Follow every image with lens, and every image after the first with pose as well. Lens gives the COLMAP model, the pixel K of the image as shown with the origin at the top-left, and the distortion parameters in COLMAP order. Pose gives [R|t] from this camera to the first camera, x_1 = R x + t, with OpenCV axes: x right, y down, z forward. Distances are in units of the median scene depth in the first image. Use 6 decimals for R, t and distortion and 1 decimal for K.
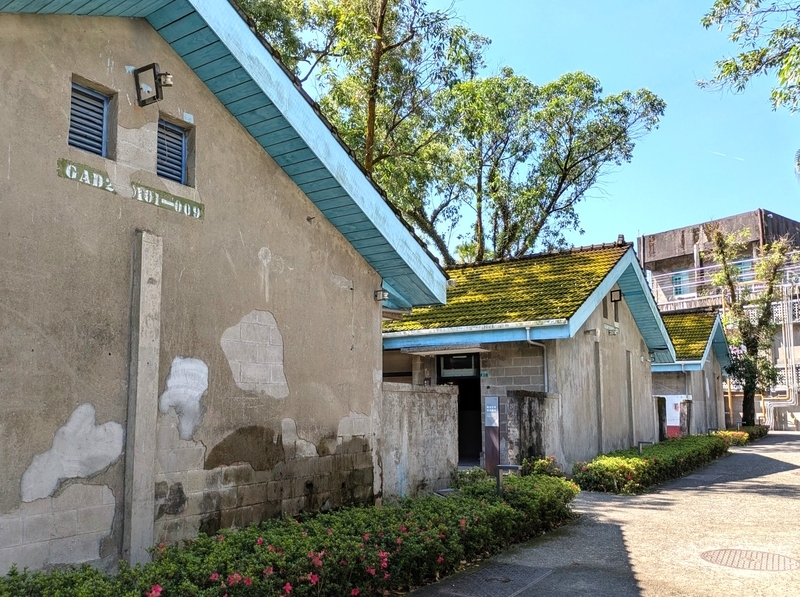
lens RADIAL K [[725.5, 0, 410.6], [0, 725.5, 332.1], [0, 0, 1]] dist [0.039380, 0.002861]
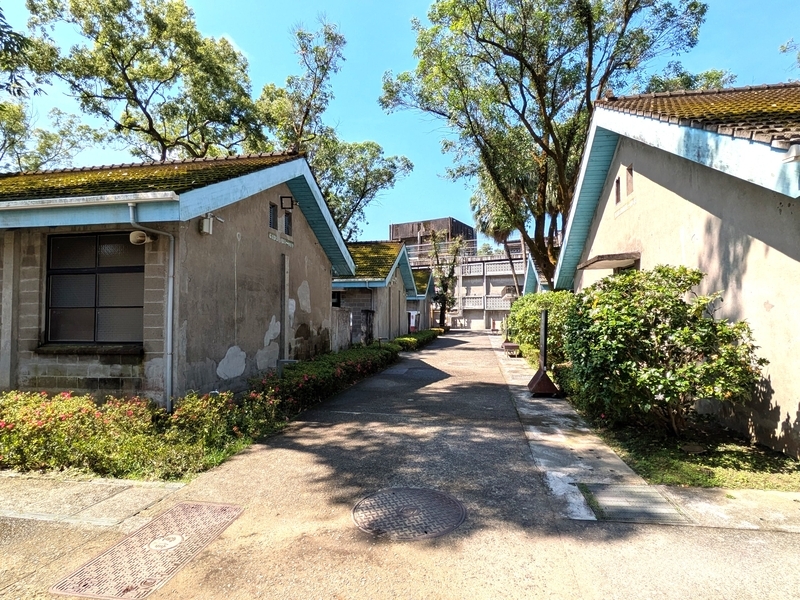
lens RADIAL K [[566.0, 0, 399.6], [0, 566.0, 300.5], [0, 0, 1]] dist [0.002944, 0.000186]
pose [[0.918884, 0.016943, 0.394165, -0.285015], [-0.046153, 0.996834, 0.064744, -0.042894], [-0.391820, -0.077684, 0.916756, -0.420045]]
